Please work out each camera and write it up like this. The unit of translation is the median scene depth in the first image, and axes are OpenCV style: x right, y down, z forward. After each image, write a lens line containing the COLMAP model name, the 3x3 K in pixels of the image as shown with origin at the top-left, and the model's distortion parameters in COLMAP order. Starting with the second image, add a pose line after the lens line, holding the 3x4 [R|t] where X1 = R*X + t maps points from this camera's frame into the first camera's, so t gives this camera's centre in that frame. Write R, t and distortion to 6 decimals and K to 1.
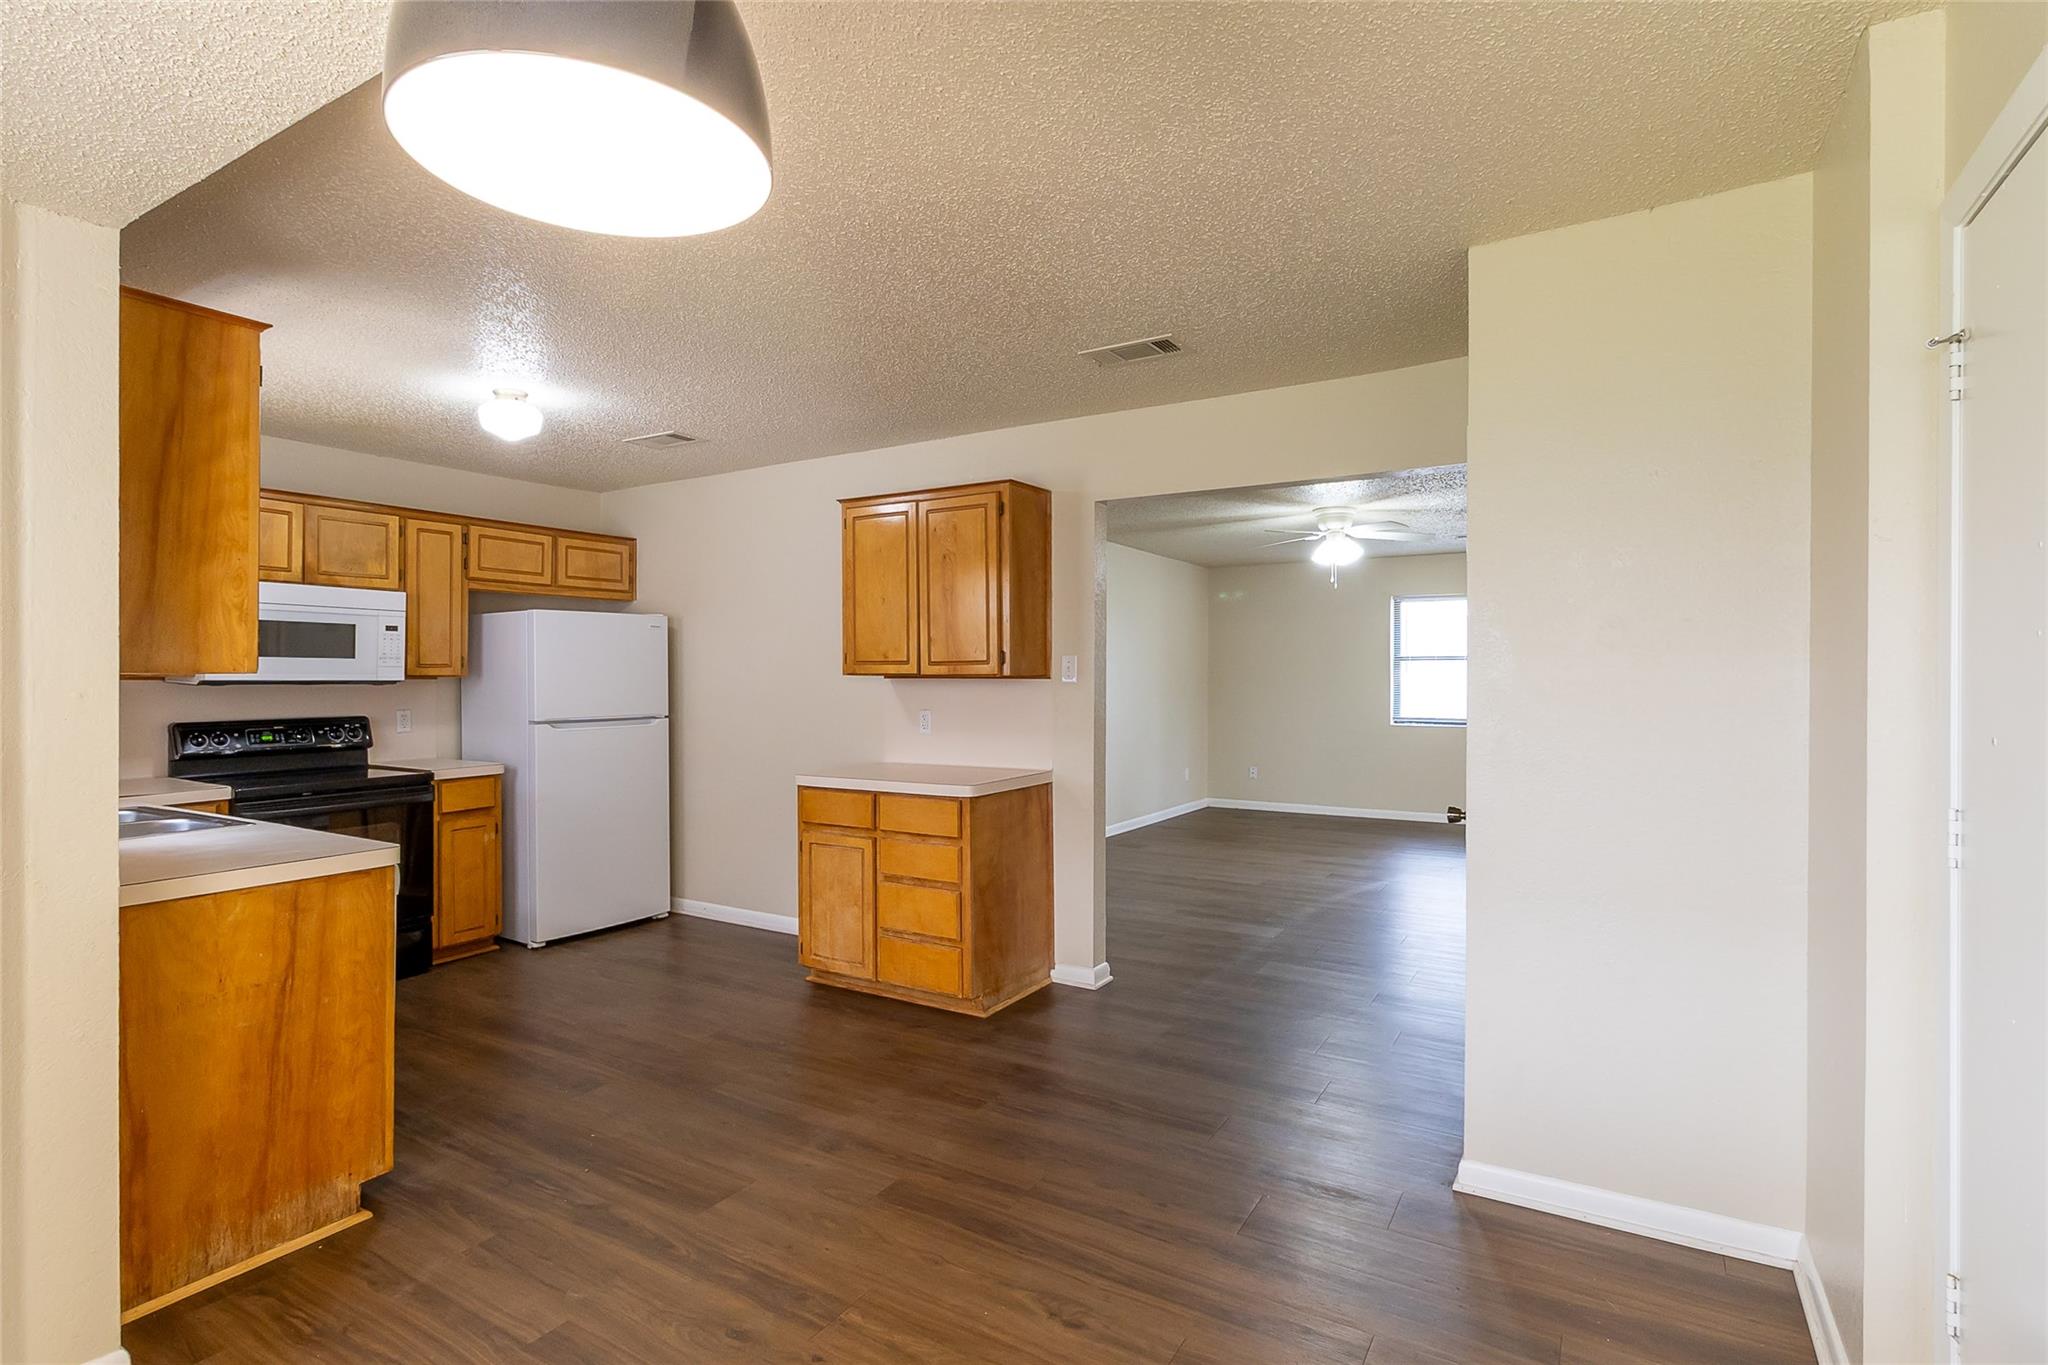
lens RADIAL K [[983.7, 0, 1027.3], [0, 983.7, 675.0], [0, 0, 1]] dist [0.000587, 0.000313]
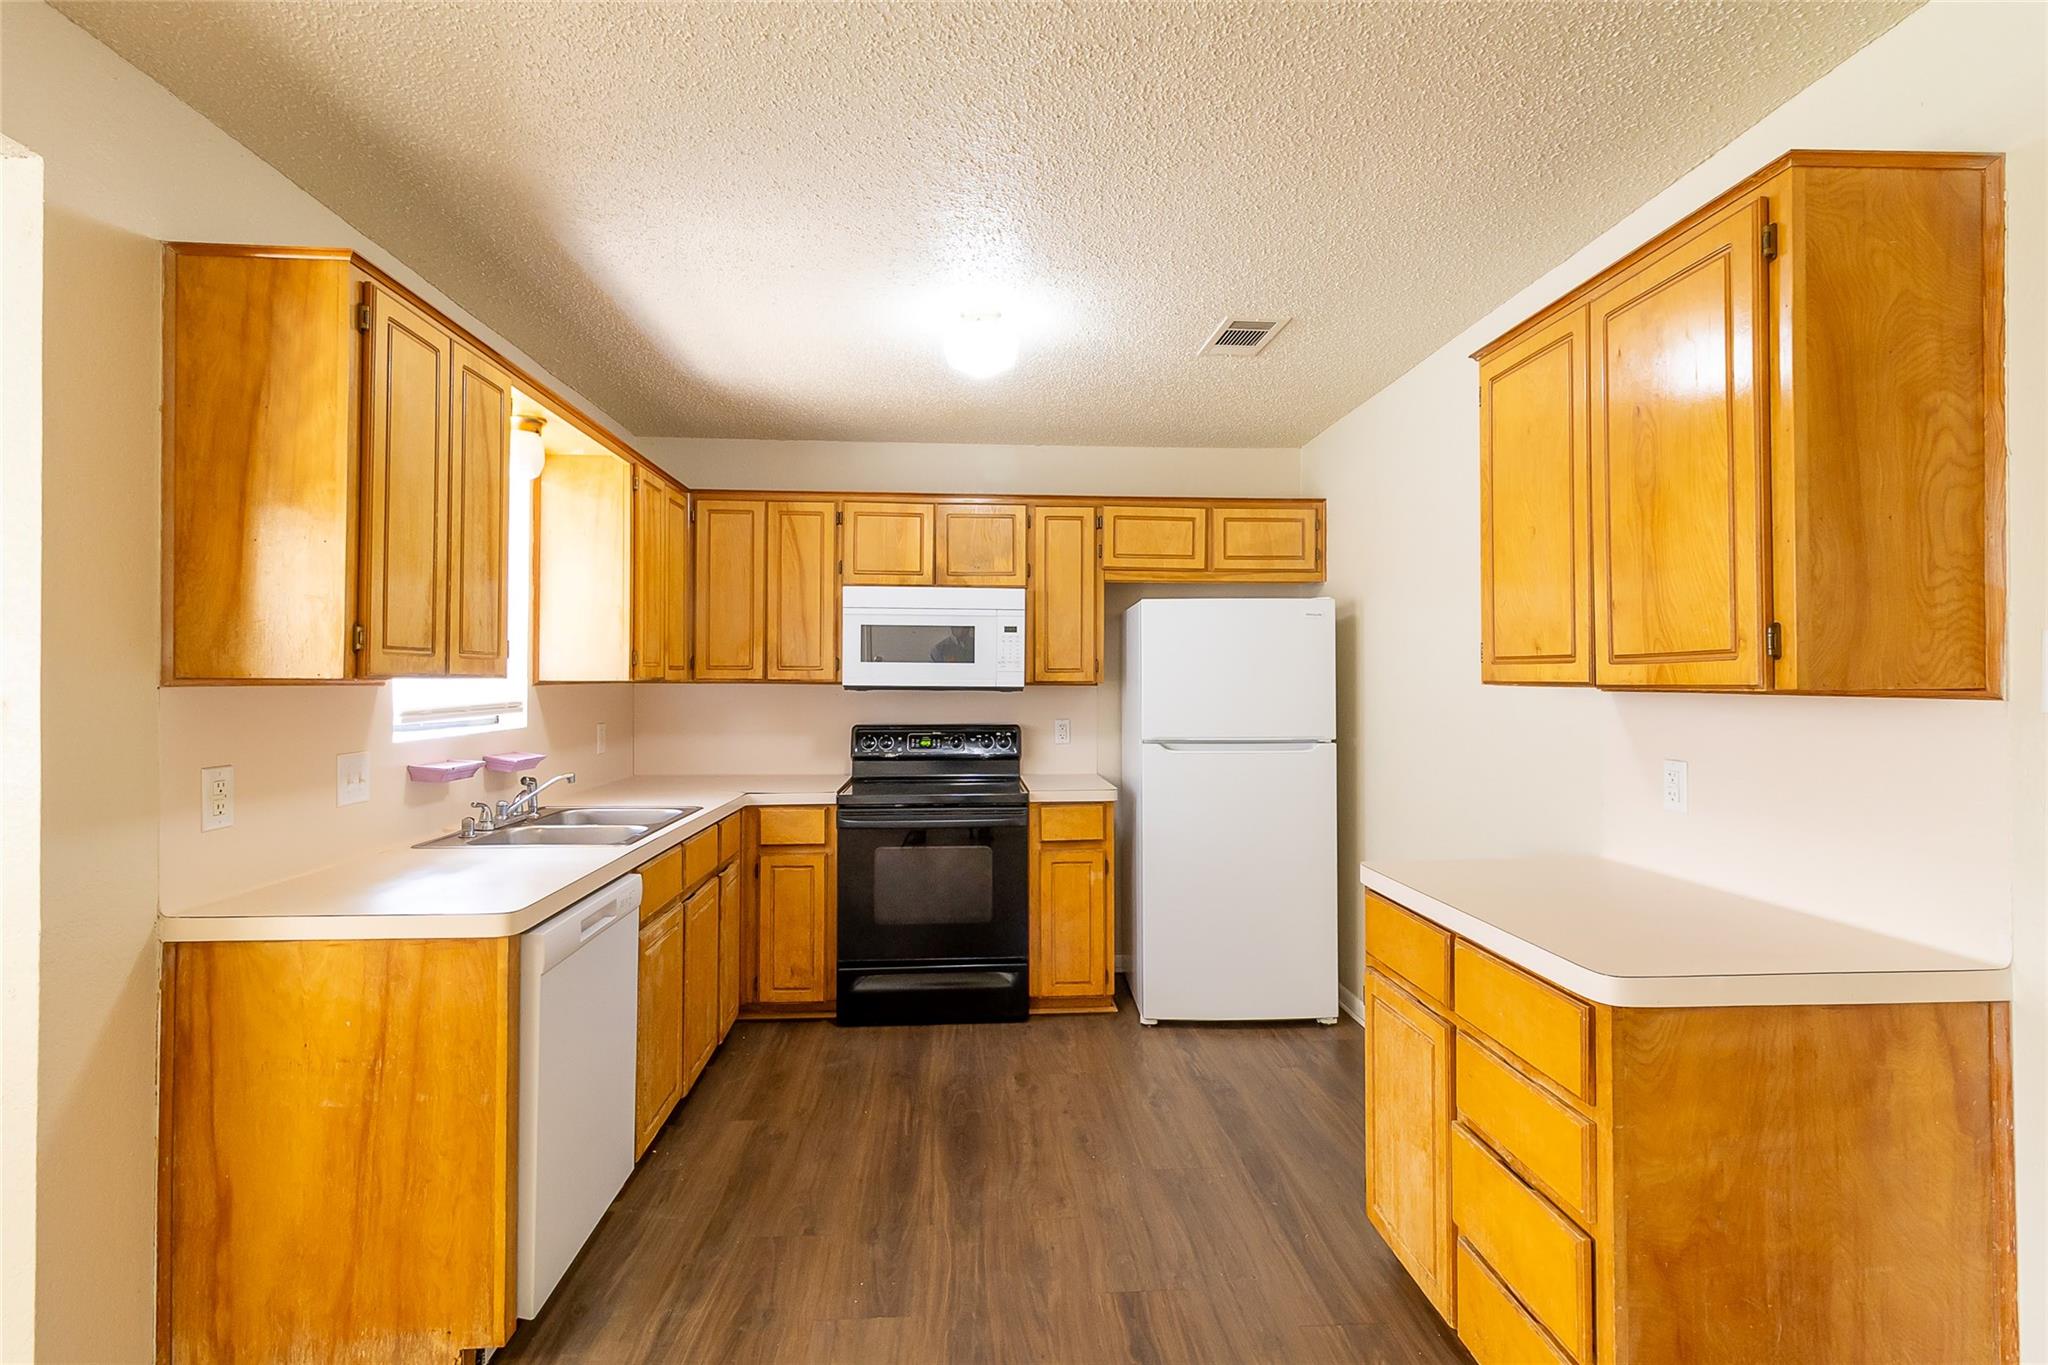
lens RADIAL K [[983.7, 0, 1027.3], [0, 983.7, 675.0], [0, 0, 1]] dist [0.000587, 0.000313]
pose [[0.572304, -0.001083, -0.820041, 0.108481], [-0.004053, 0.999983, -0.004149, -0.001732], [0.820031, 0.005698, 0.572290, 0.508203]]
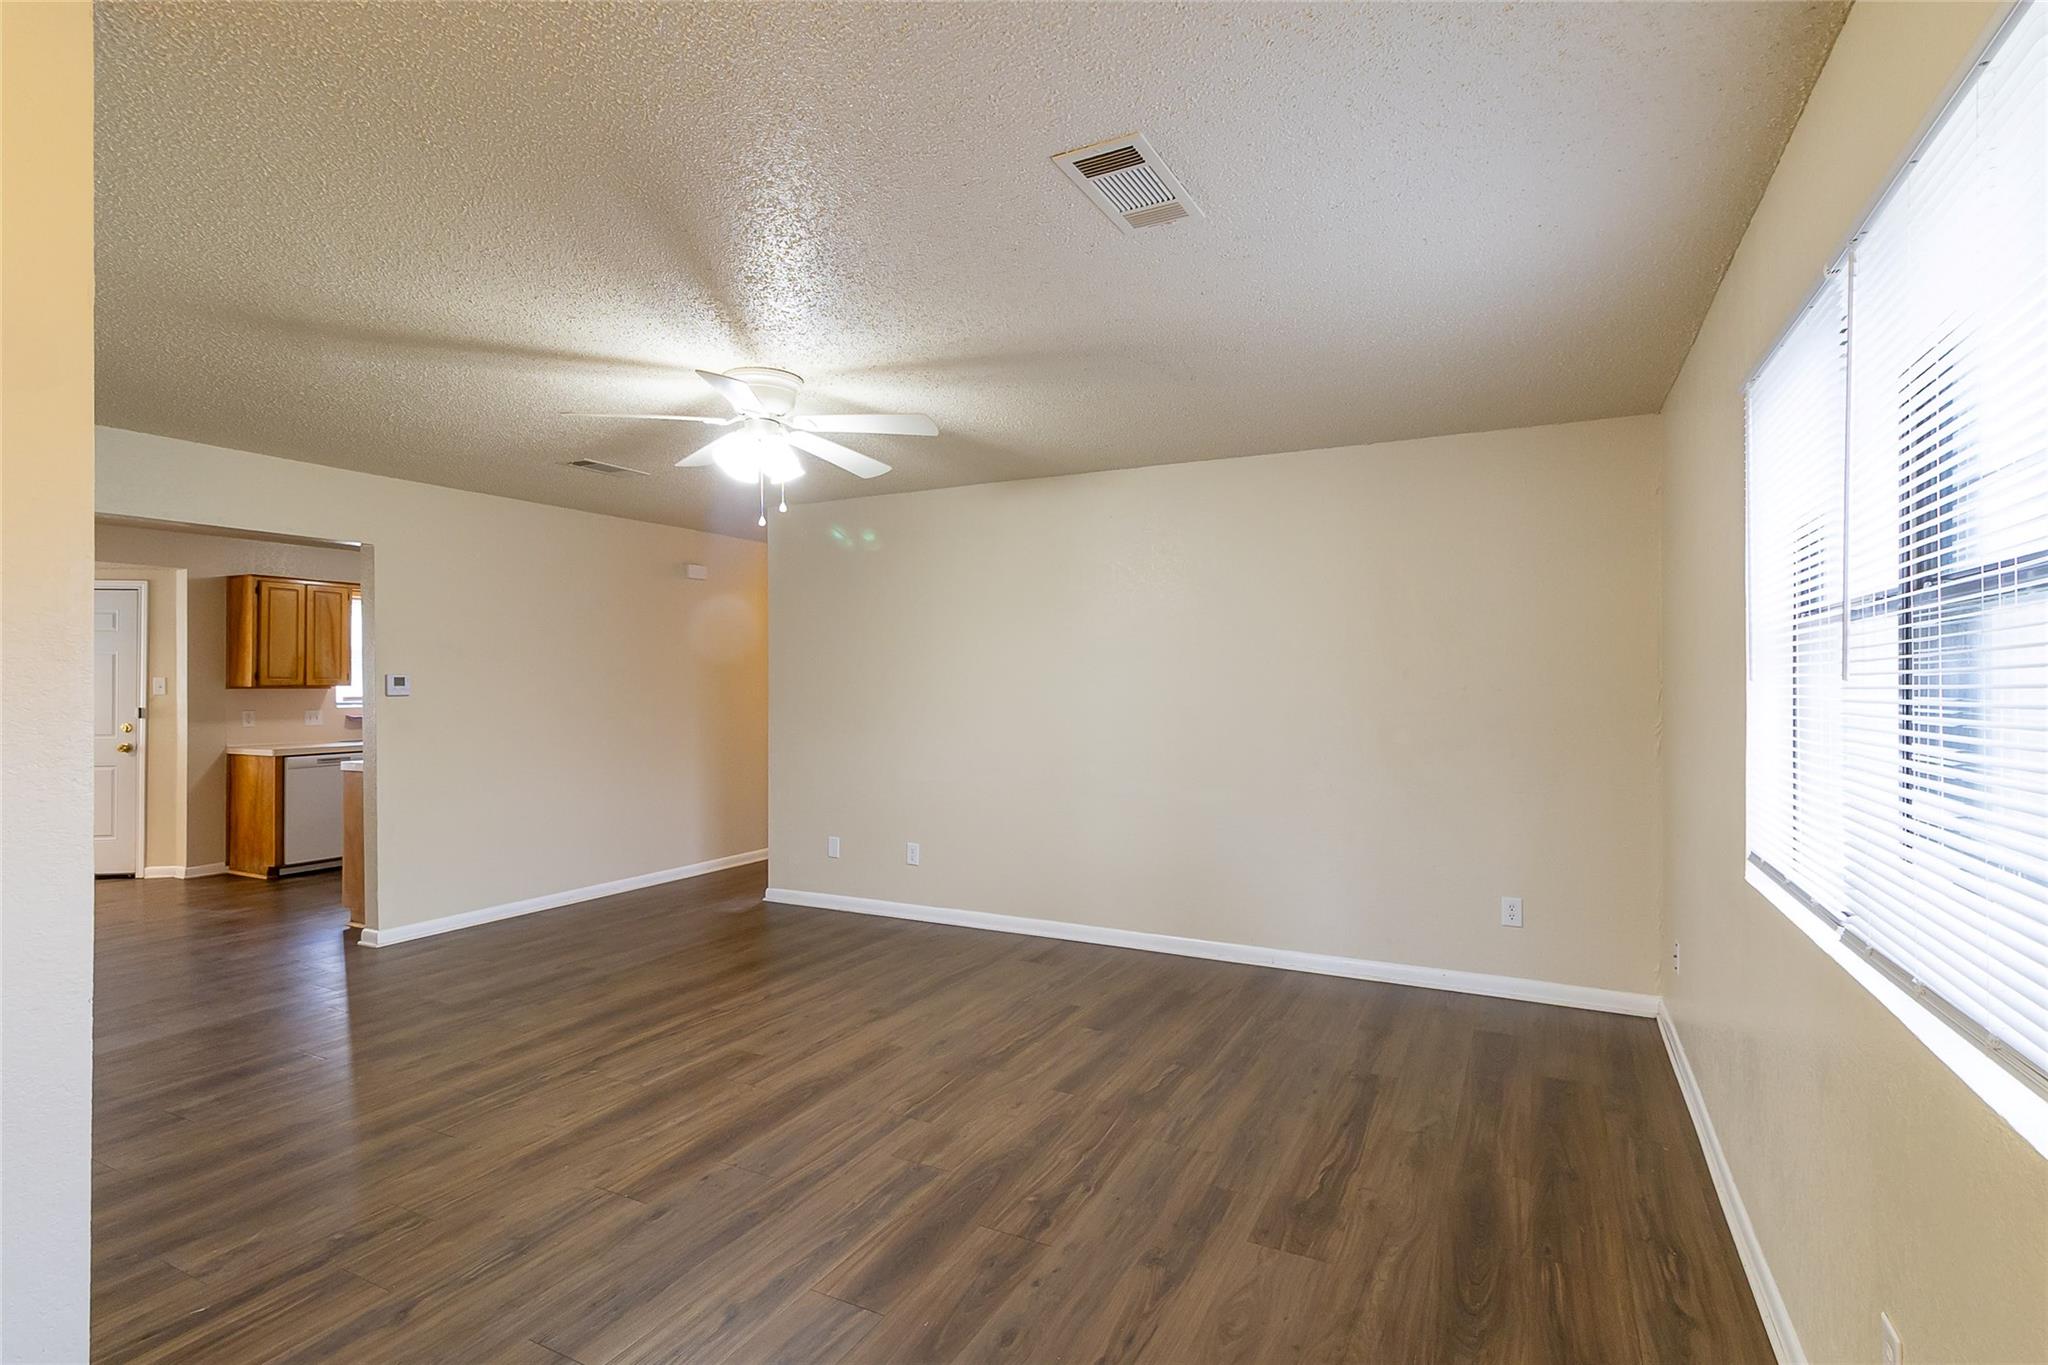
lens RADIAL K [[983.7, 0, 1027.3], [0, 983.7, 675.0], [0, 0, 1]] dist [0.000587, 0.000313]
pose [[0.063260, -0.009345, -0.997953, 1.258908], [0.000205, 0.999956, -0.009351, -0.004176], [0.997997, 0.000387, 0.063259, 1.652630]]
